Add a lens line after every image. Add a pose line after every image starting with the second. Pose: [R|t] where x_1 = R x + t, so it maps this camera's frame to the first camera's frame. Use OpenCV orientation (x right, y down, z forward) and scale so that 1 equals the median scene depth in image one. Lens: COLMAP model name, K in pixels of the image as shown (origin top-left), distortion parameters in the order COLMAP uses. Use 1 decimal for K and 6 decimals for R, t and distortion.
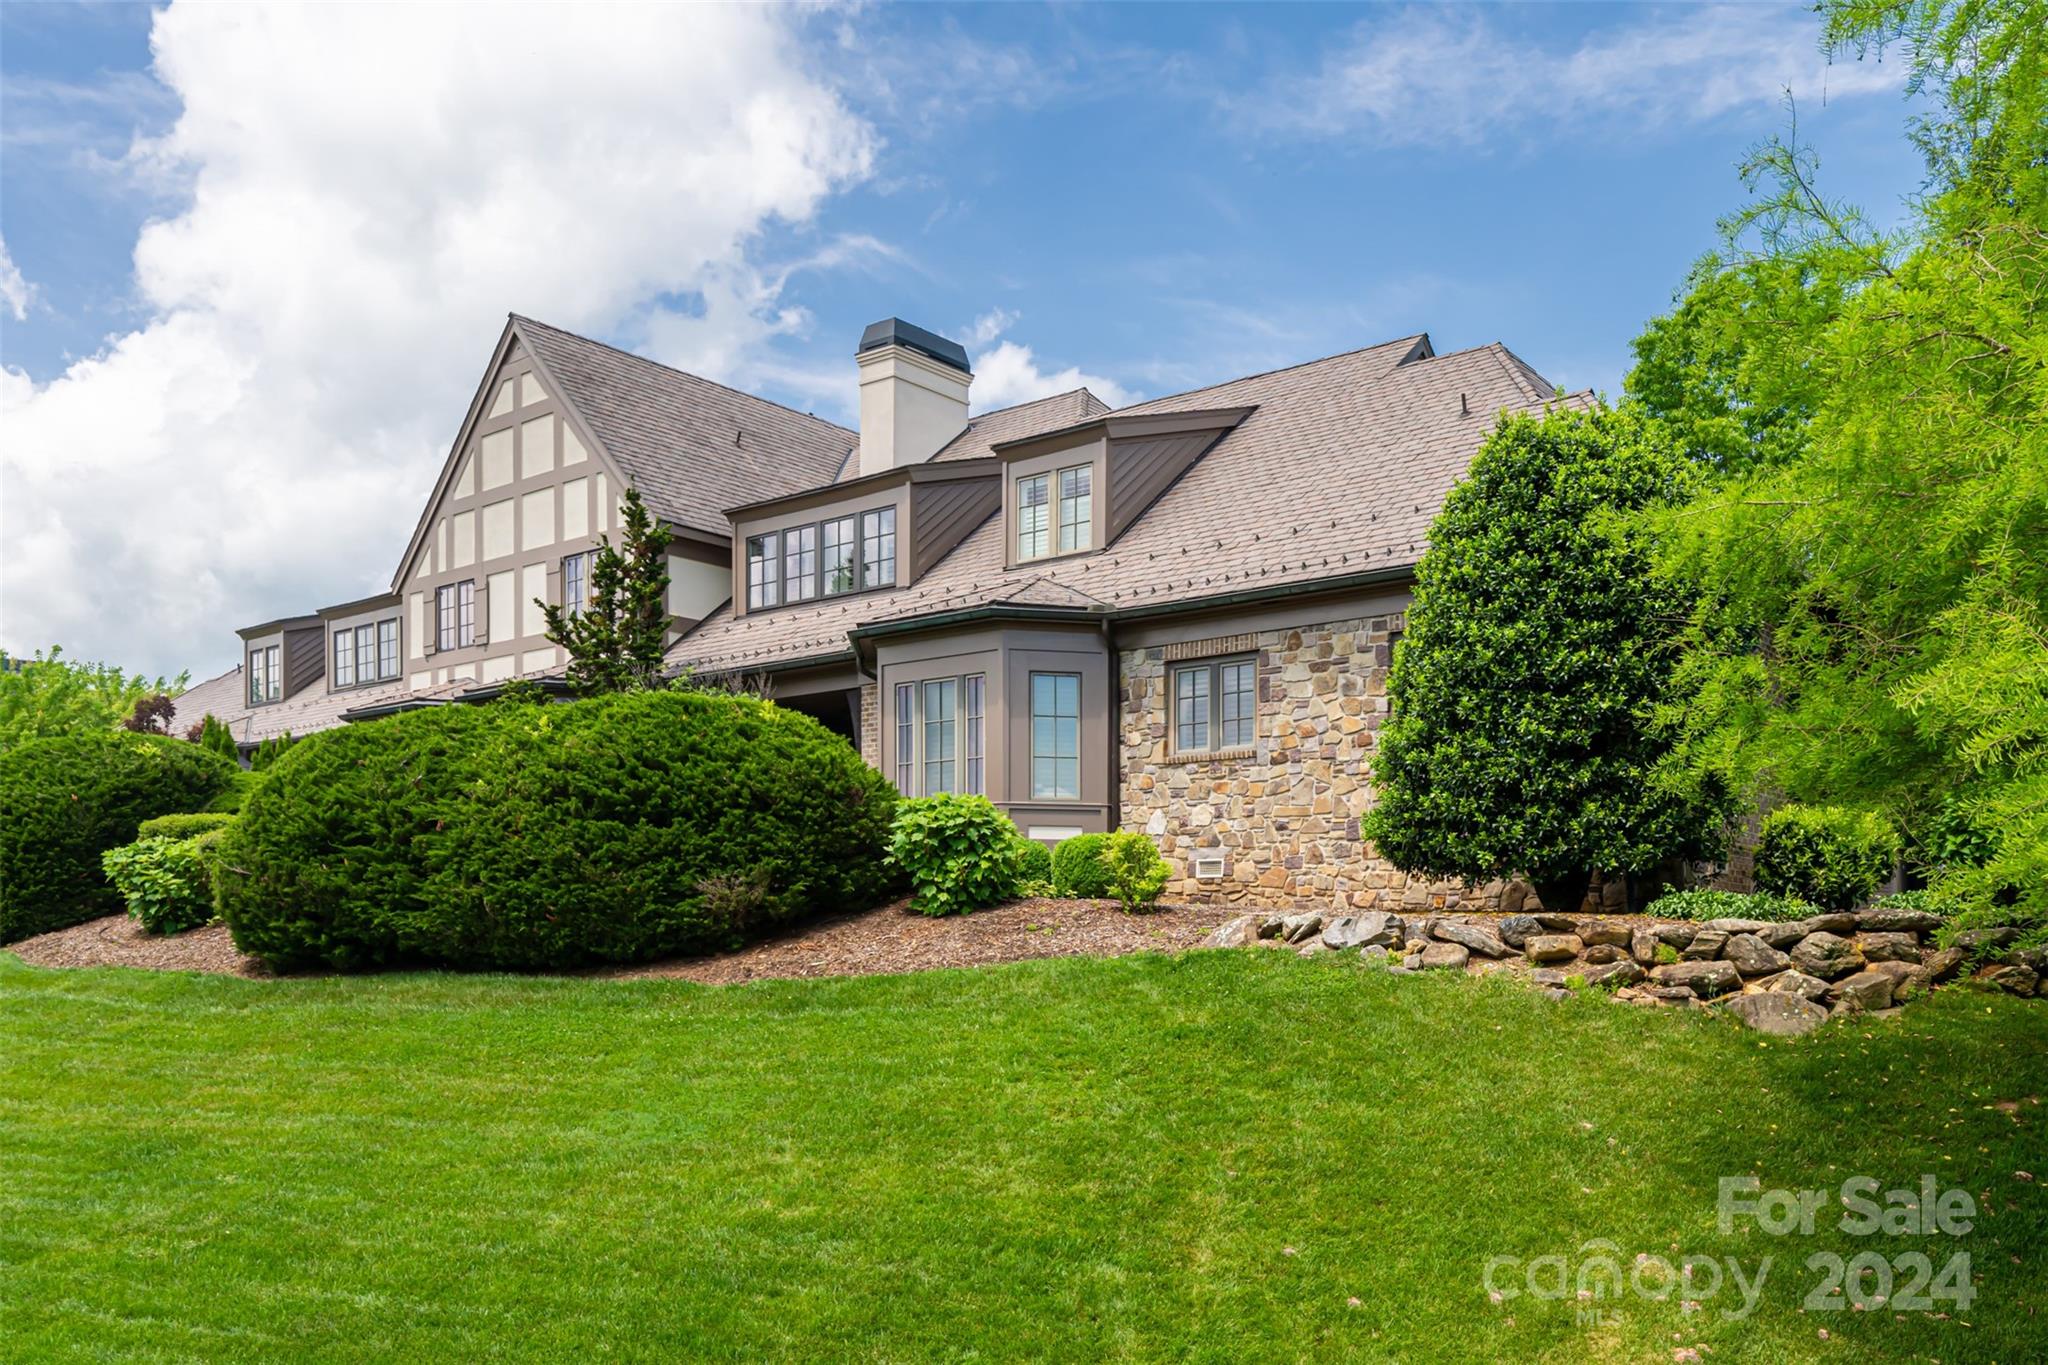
lens RADIAL K [[1565.7, 0, 1026.9], [0, 1565.7, 677.7], [0, 0, 1]] dist [-0.001928, -0.000723]
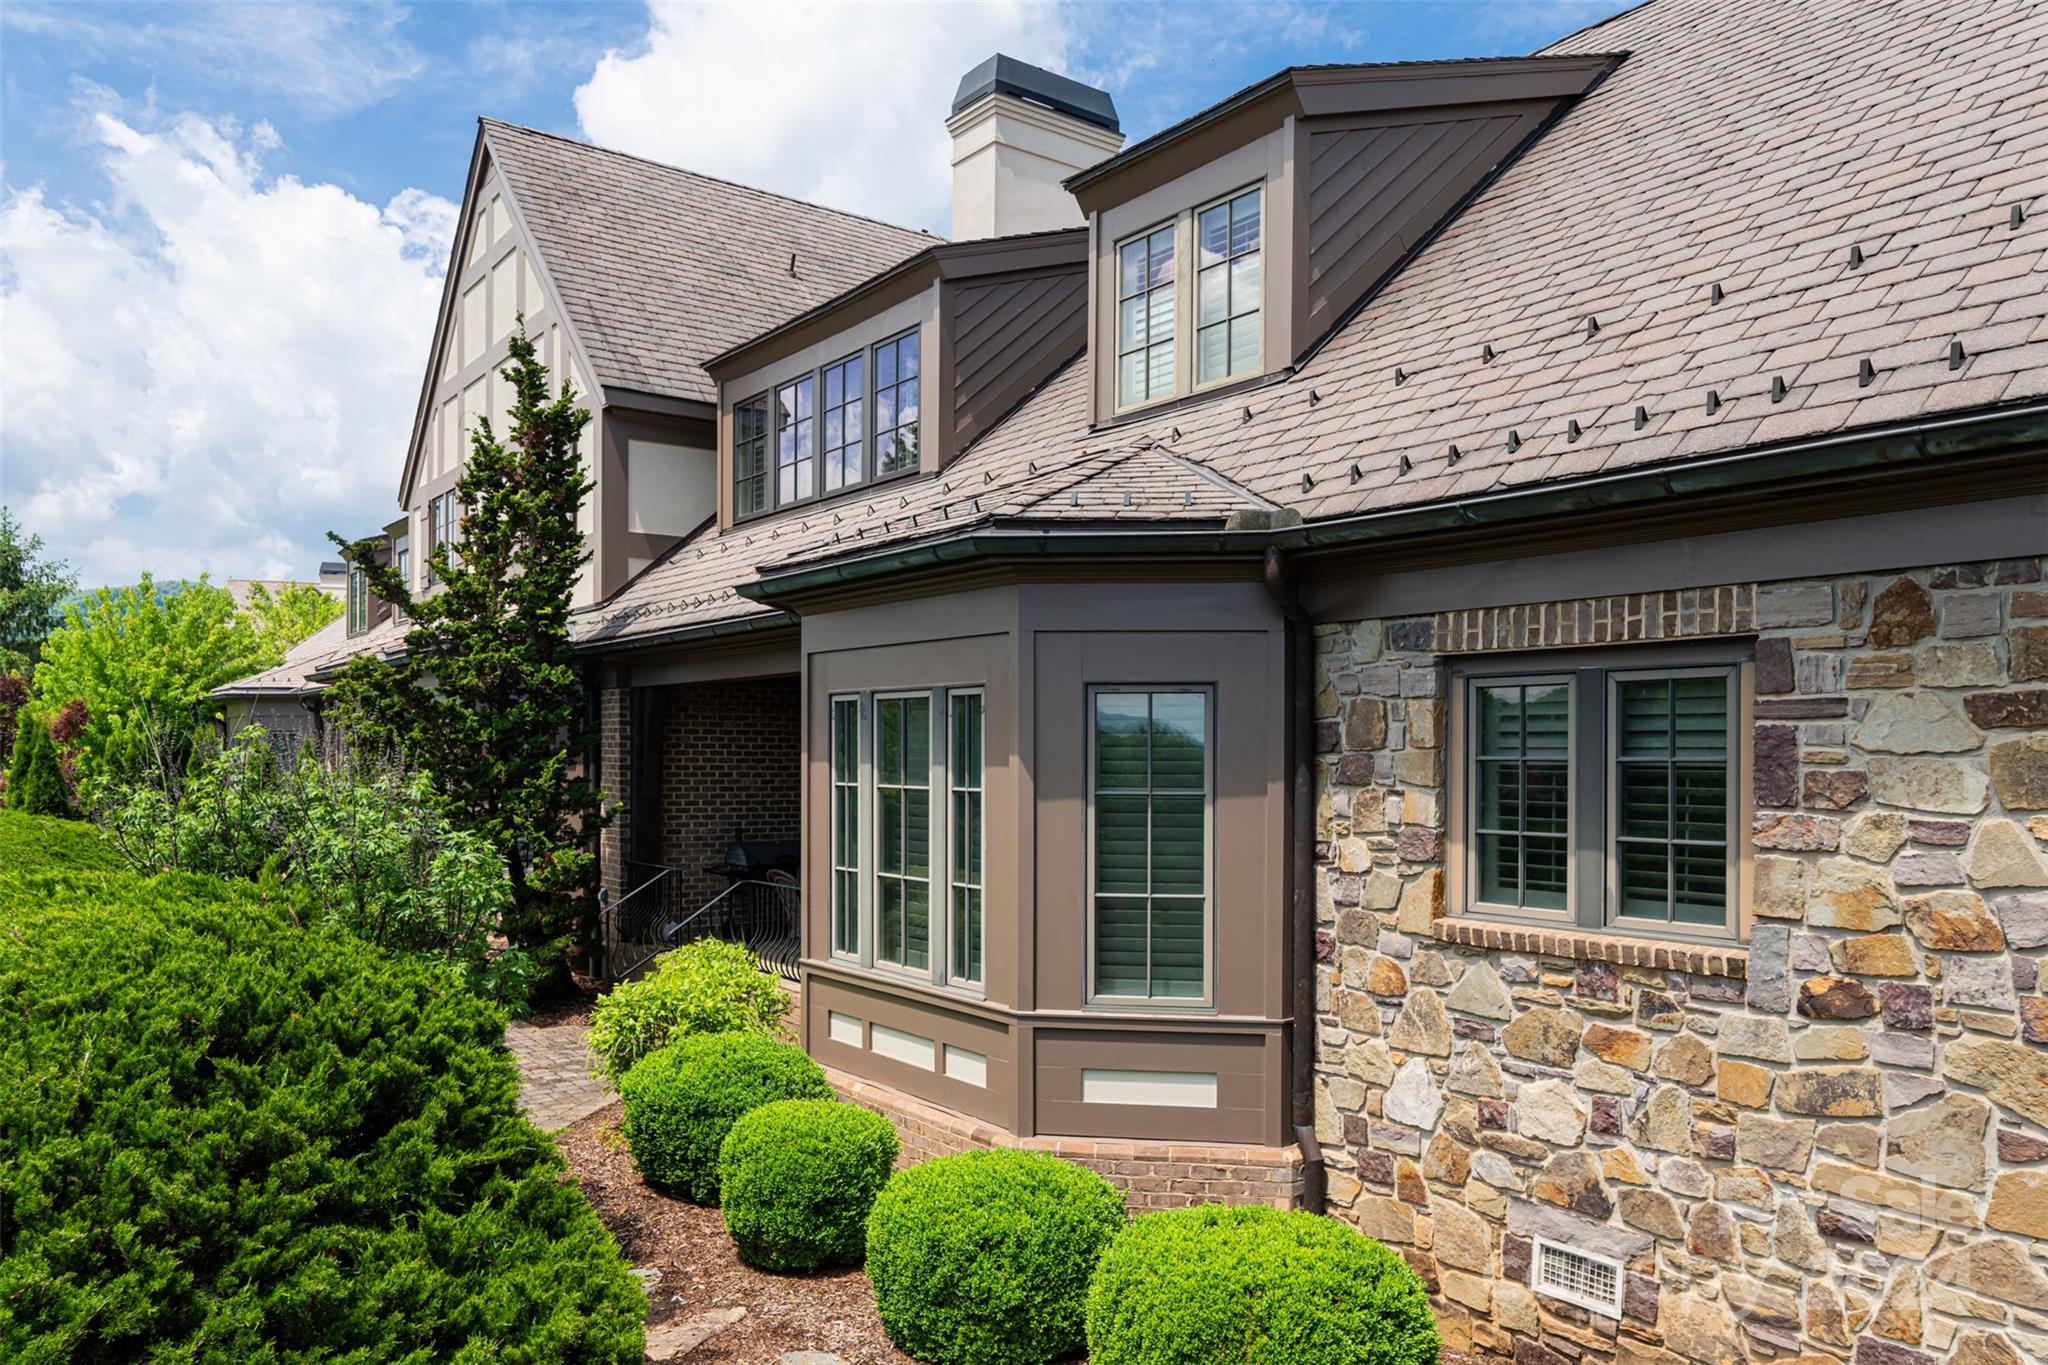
lens RADIAL K [[1371.5, 0, 908.1], [0, 1371.5, 747.6], [0, 0, 1]] dist [-0.005379, 0.009617]
pose [[0.965124, -0.010574, -0.261581, 0.050427], [0.052016, 0.987008, 0.152021, -0.044613], [0.256575, -0.160326, 0.953134, 0.639537]]
